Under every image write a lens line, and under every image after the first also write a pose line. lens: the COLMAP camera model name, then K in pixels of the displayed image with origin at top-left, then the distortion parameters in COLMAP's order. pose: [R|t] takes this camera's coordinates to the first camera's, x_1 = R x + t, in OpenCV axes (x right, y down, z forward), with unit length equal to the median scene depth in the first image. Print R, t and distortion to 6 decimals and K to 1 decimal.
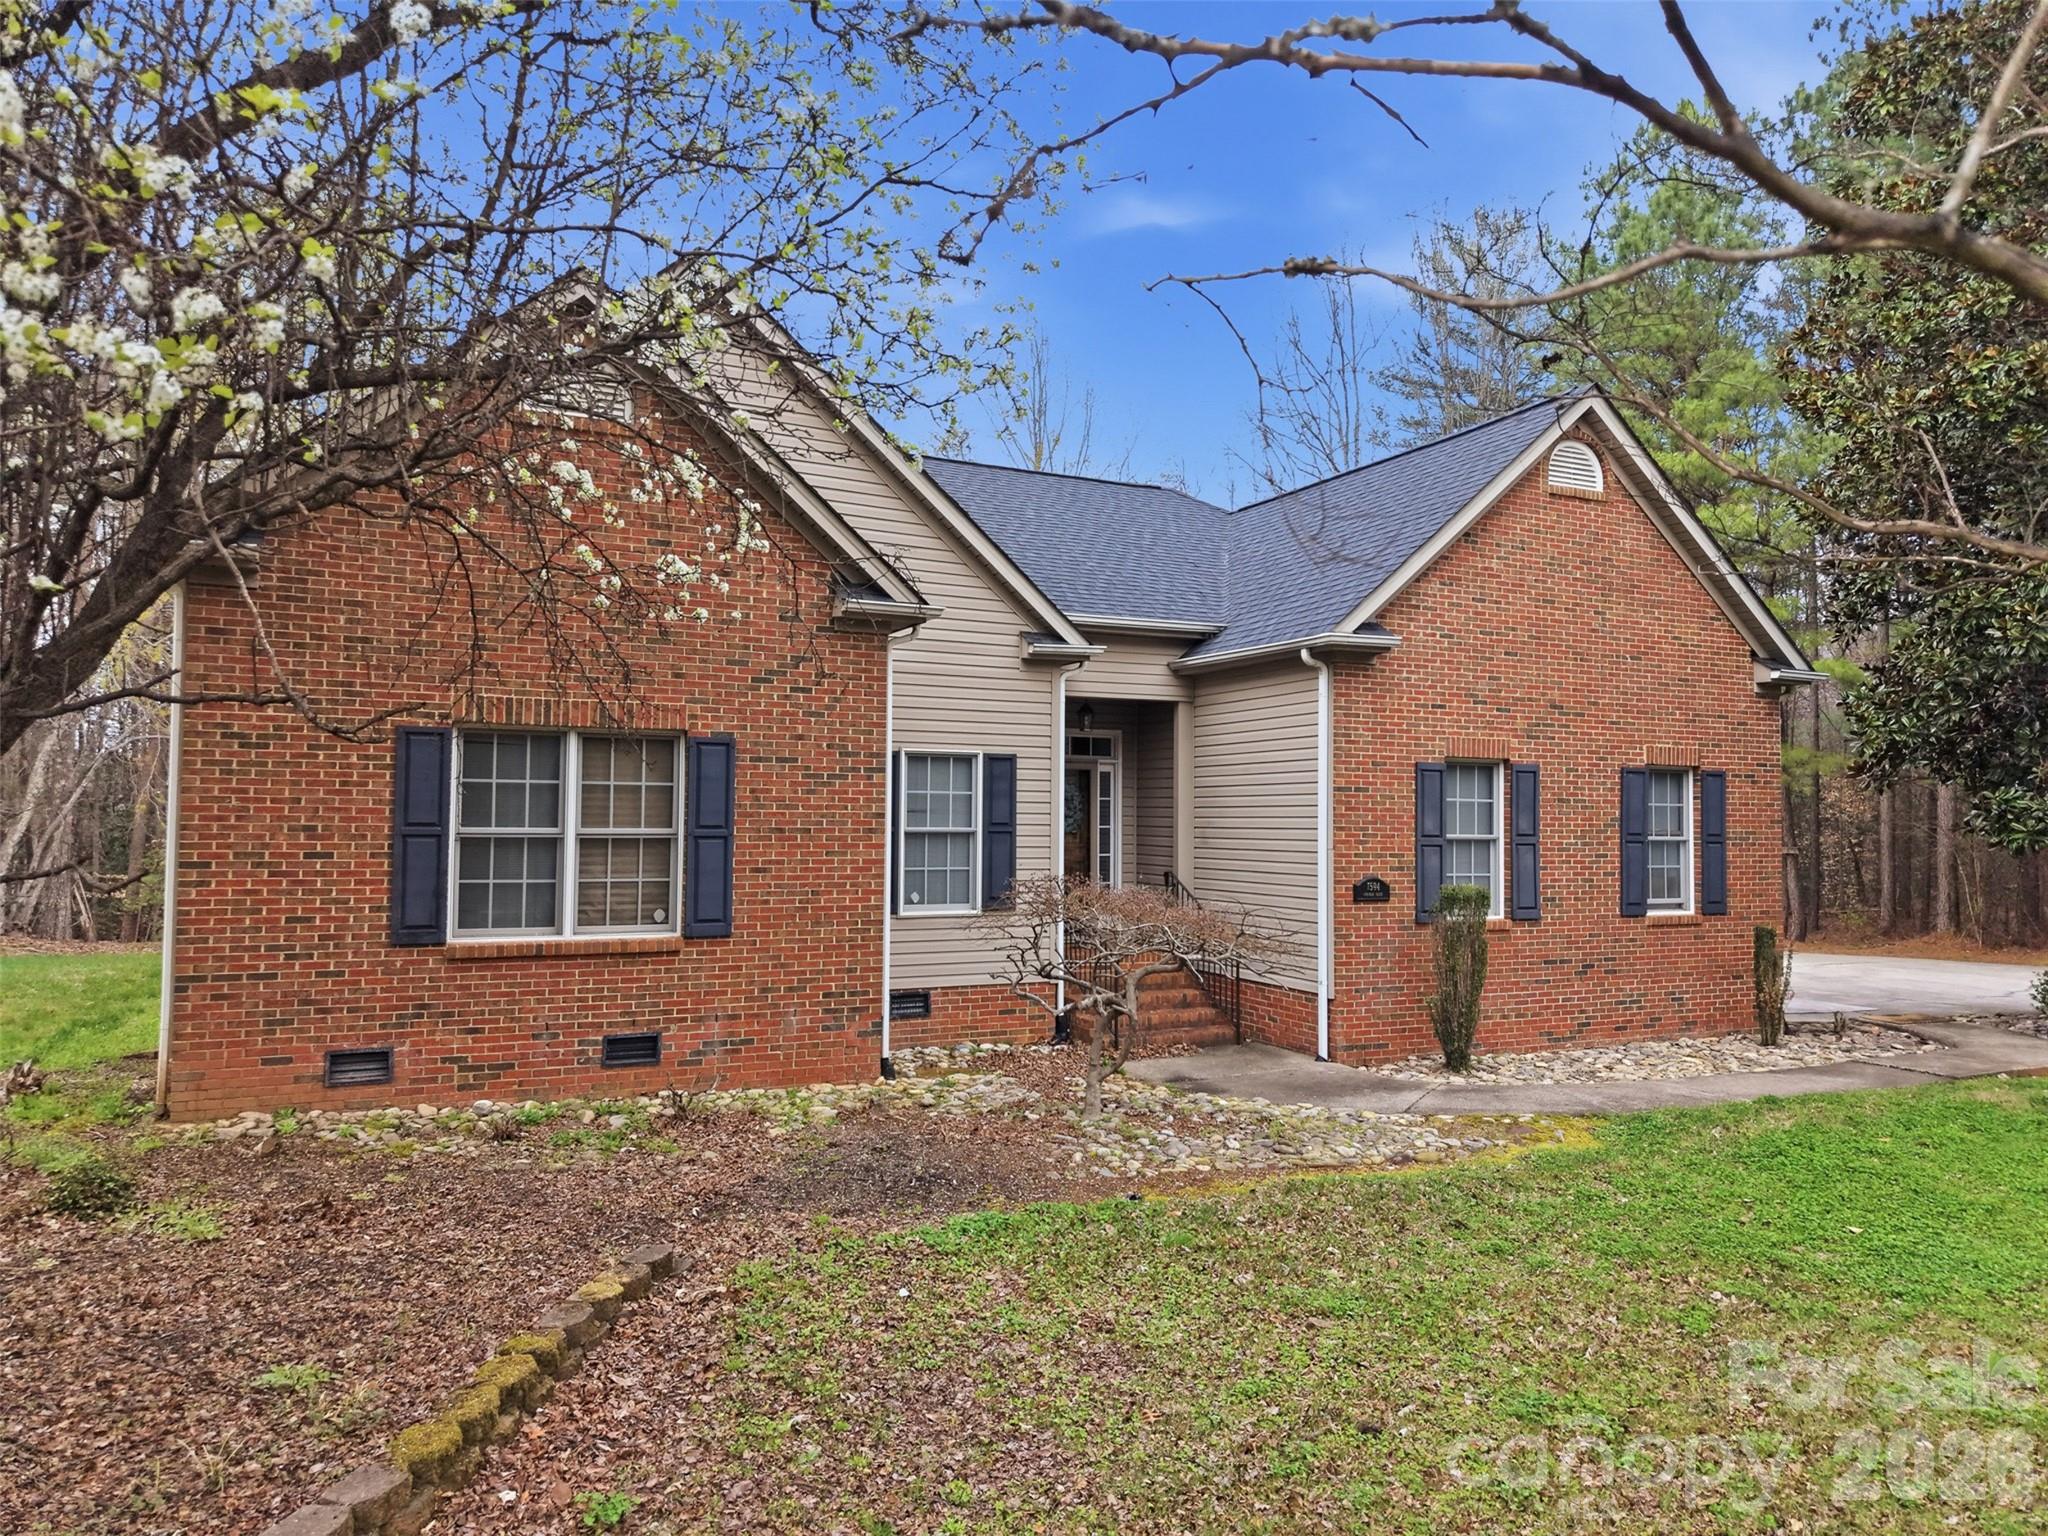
lens RADIAL K [[1348.1, 0, 1012.8], [0, 1348.1, 766.8], [0, 0, 1]] dist [0.032256, -0.042777]
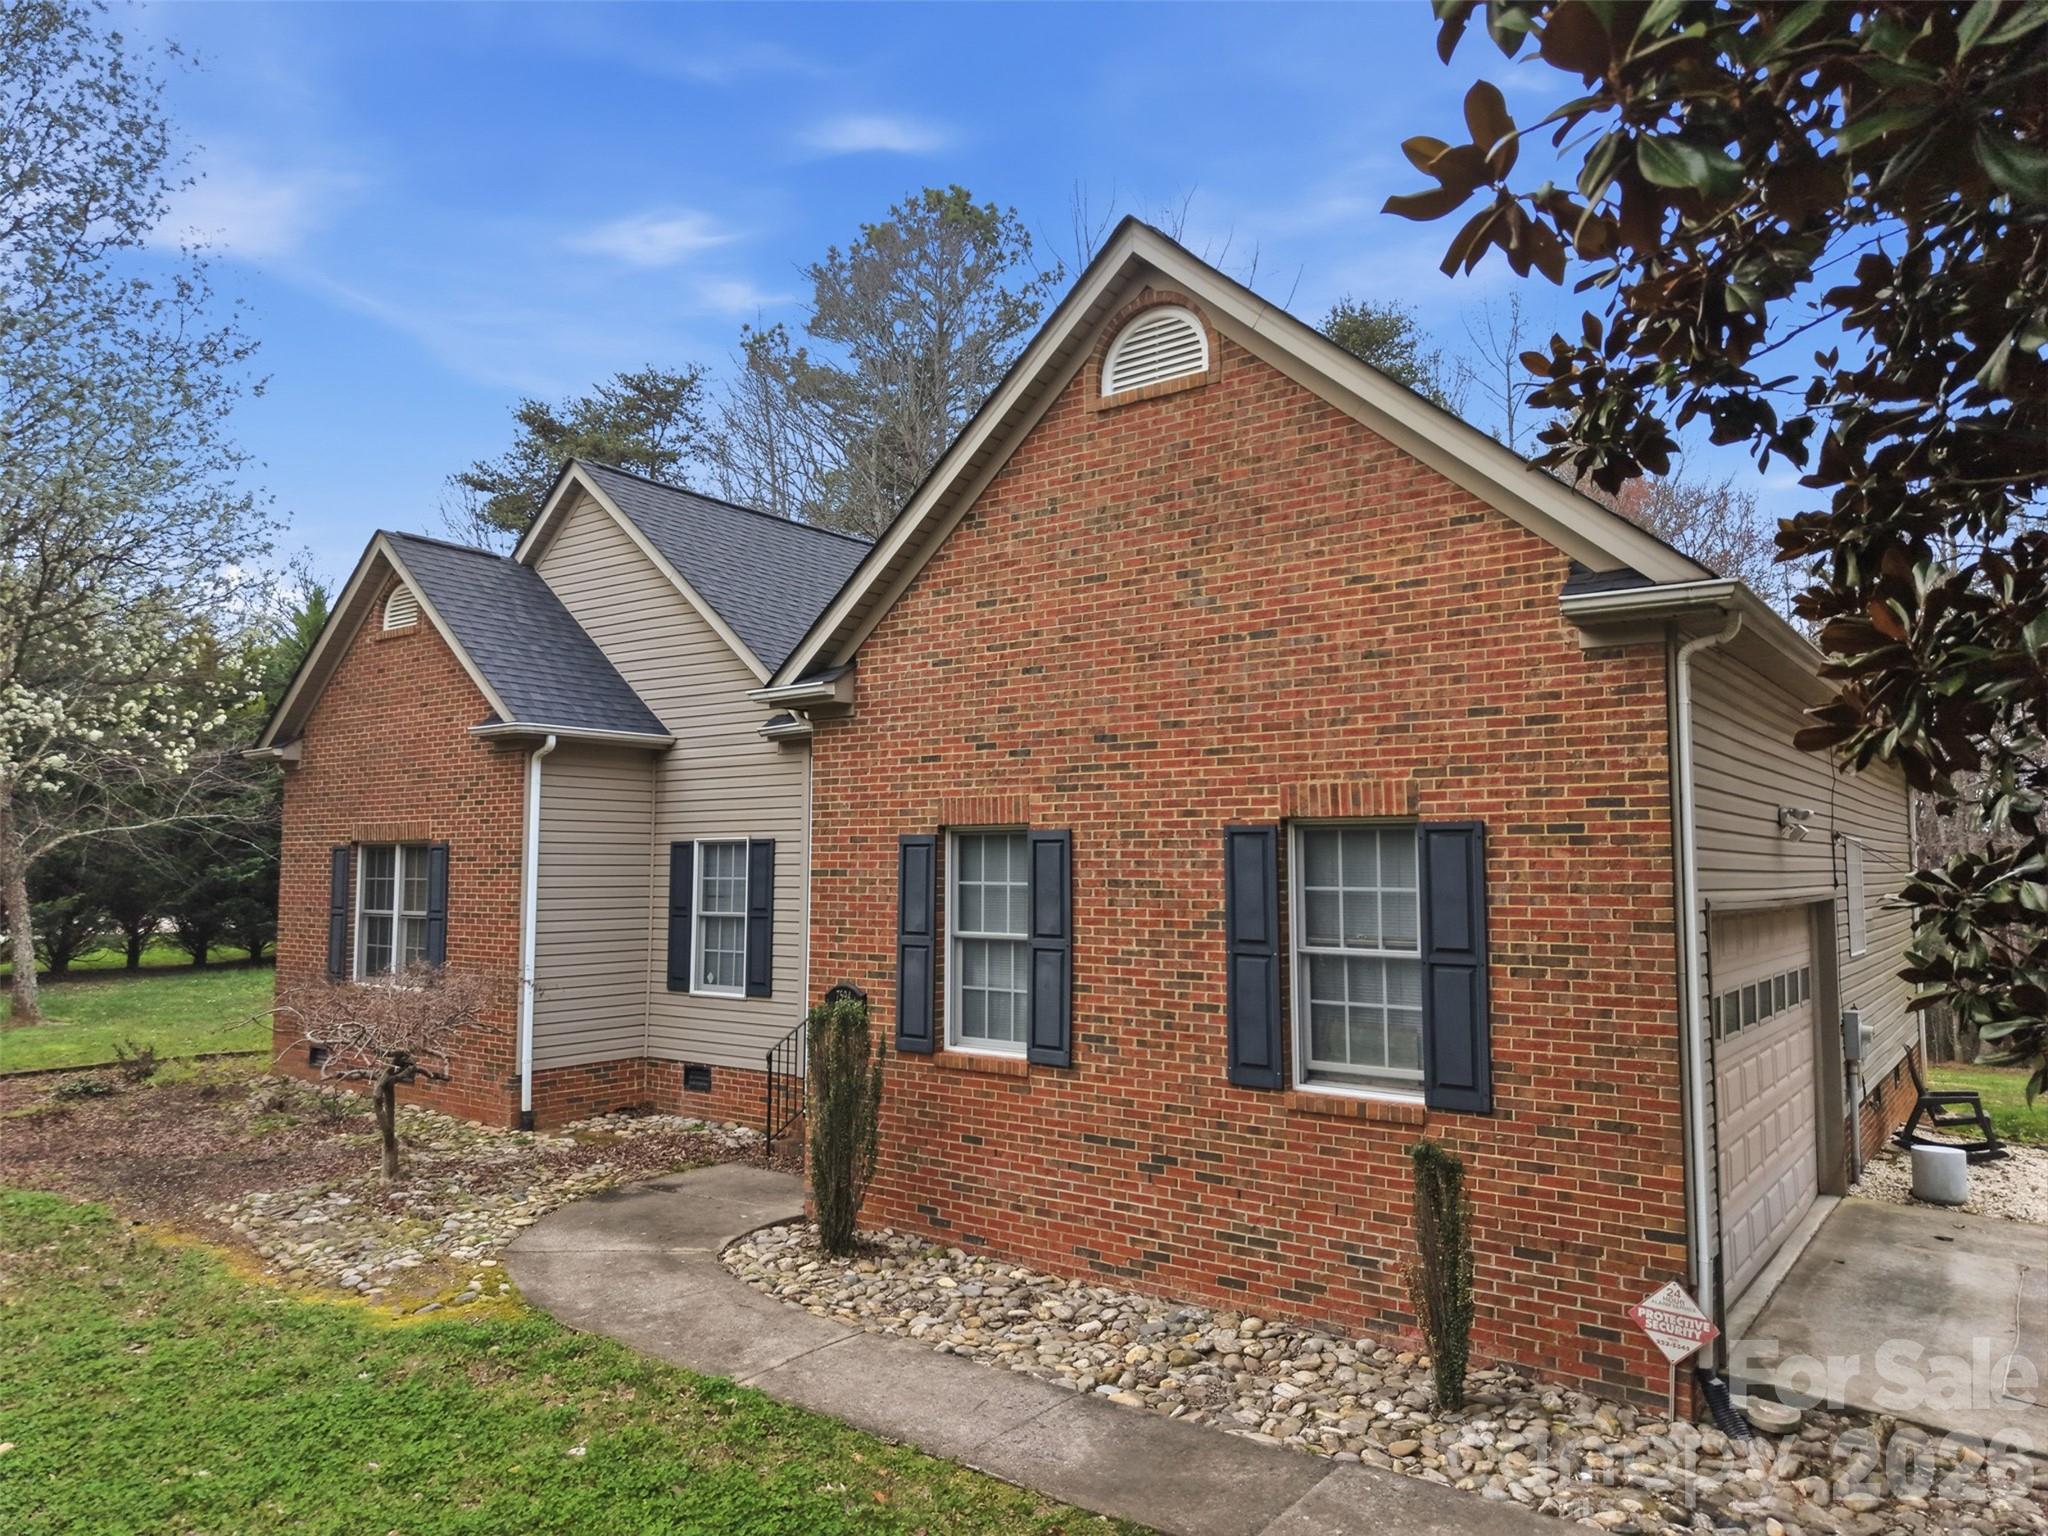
lens RADIAL K [[1380.4, 0, 1024.0], [0, 1380.4, 768.0], [0, 0, 1]] dist [0.109409, -0.172525]
pose [[0.458708, -0.076645, -0.885275, 1.025778], [0.035774, 0.997058, -0.067786, 0.014094], [0.887867, -0.000576, 0.460101, 0.704201]]
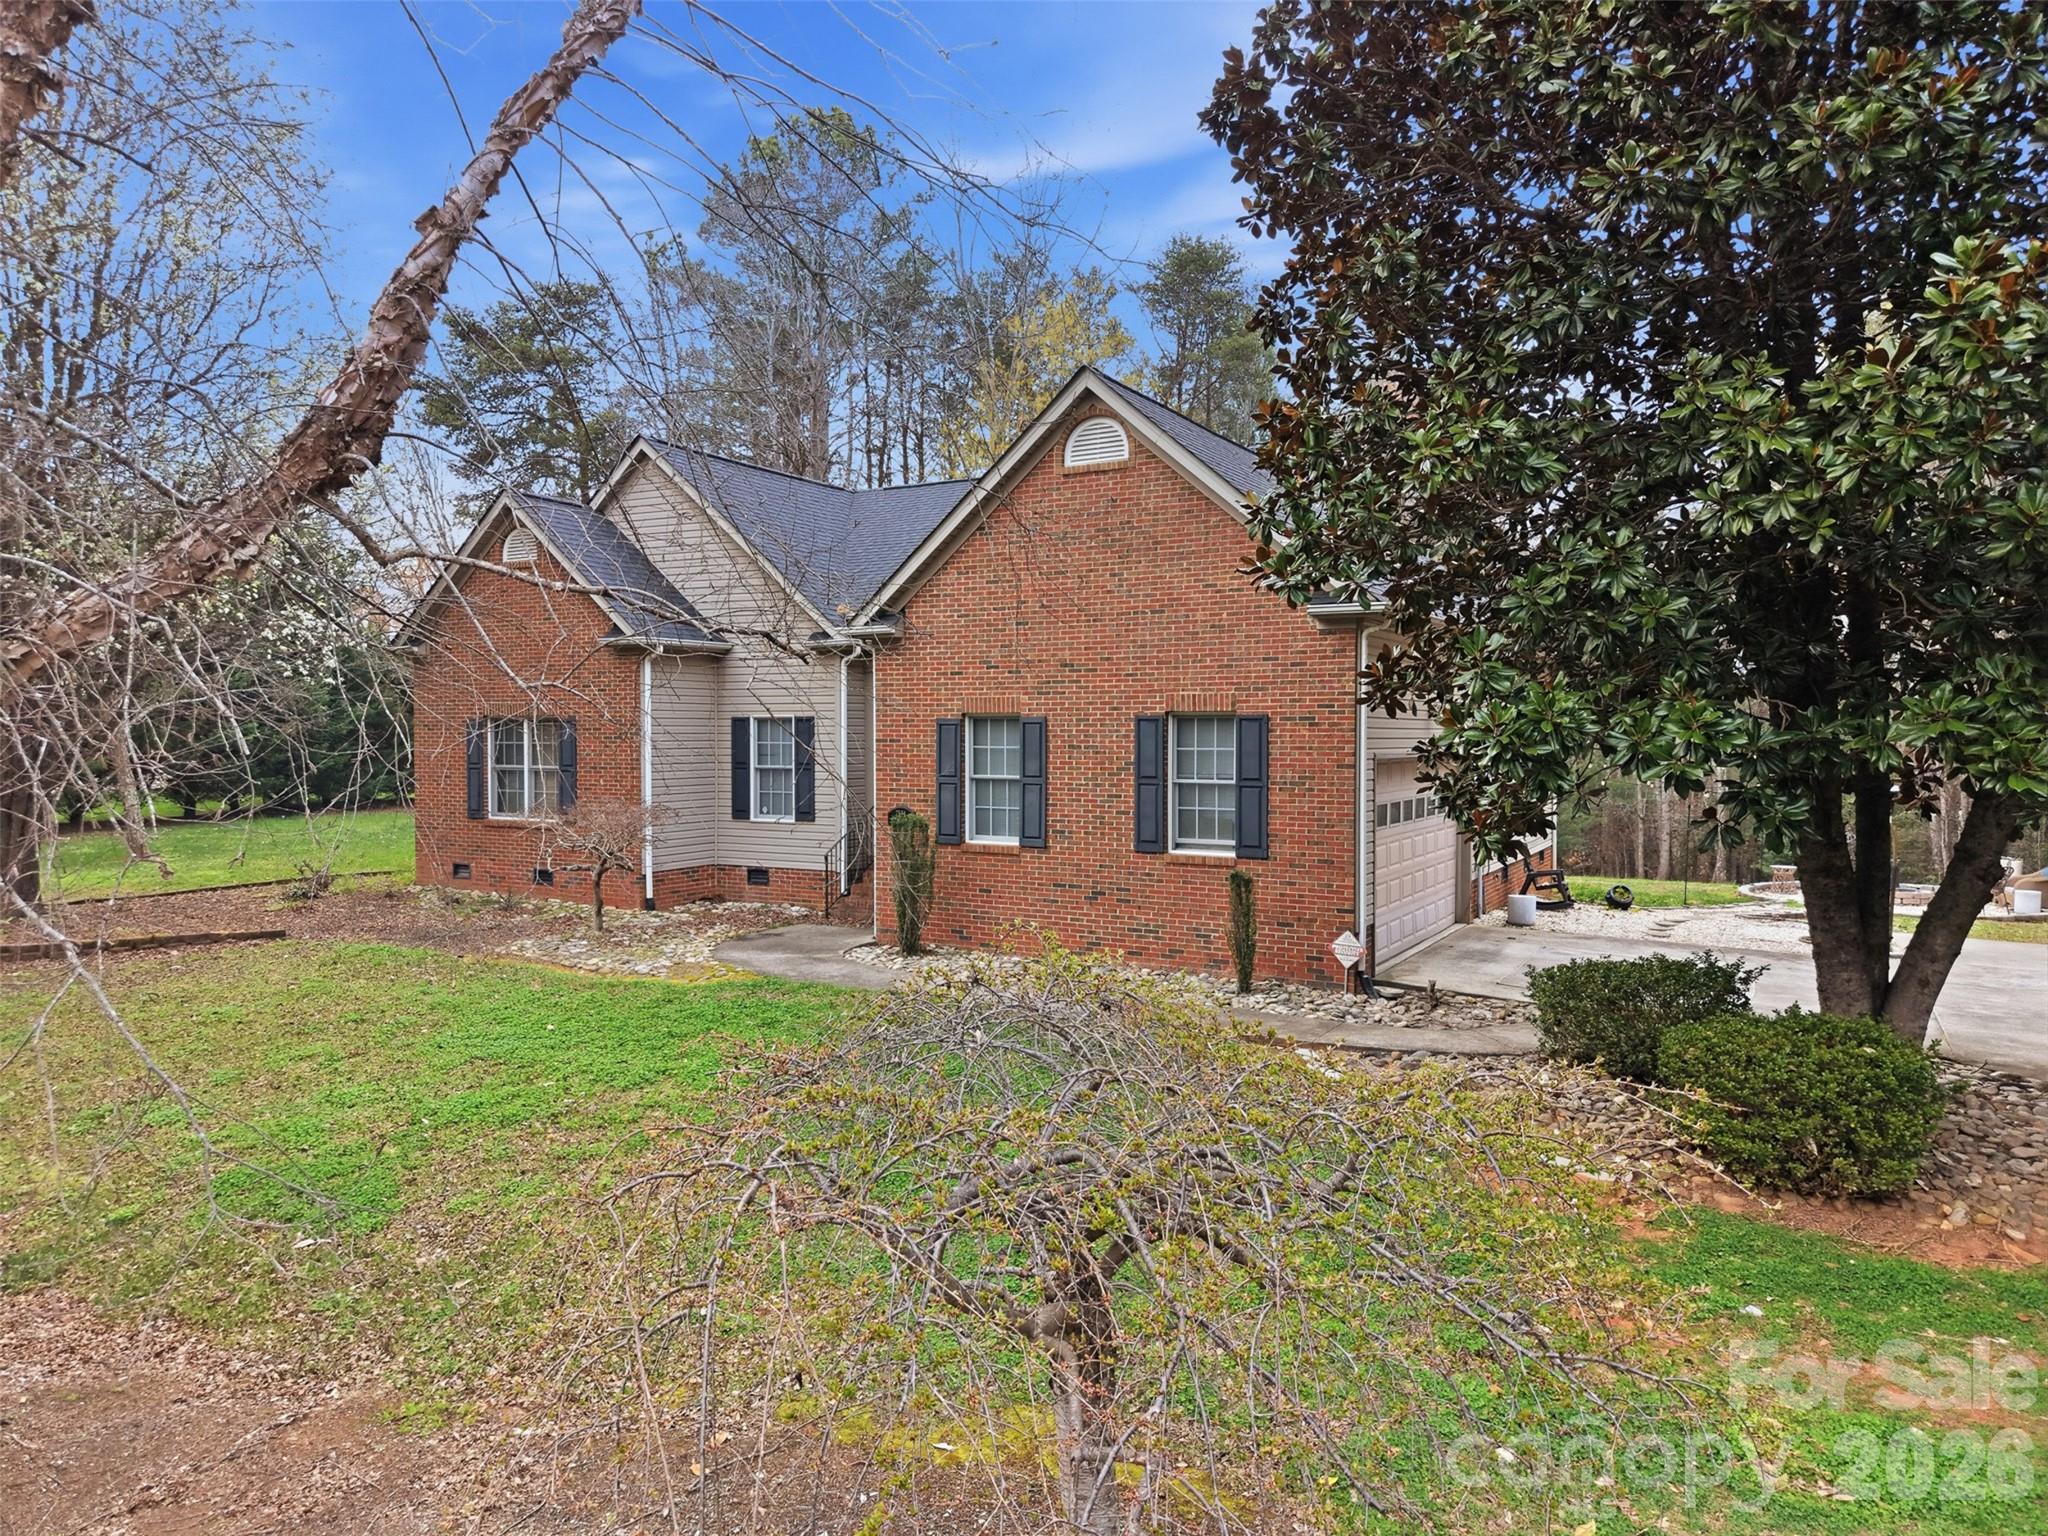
lens RADIAL K [[1393.5, 0, 1024.0], [0, 1393.5, 768.0], [0, 0, 1]] dist [0.196134, -0.241680]
pose [[0.570683, 0.010080, -0.821109, 1.437168], [0.035915, 0.998661, 0.037222, -0.002650], [0.820385, -0.050732, 0.569557, 0.310866]]
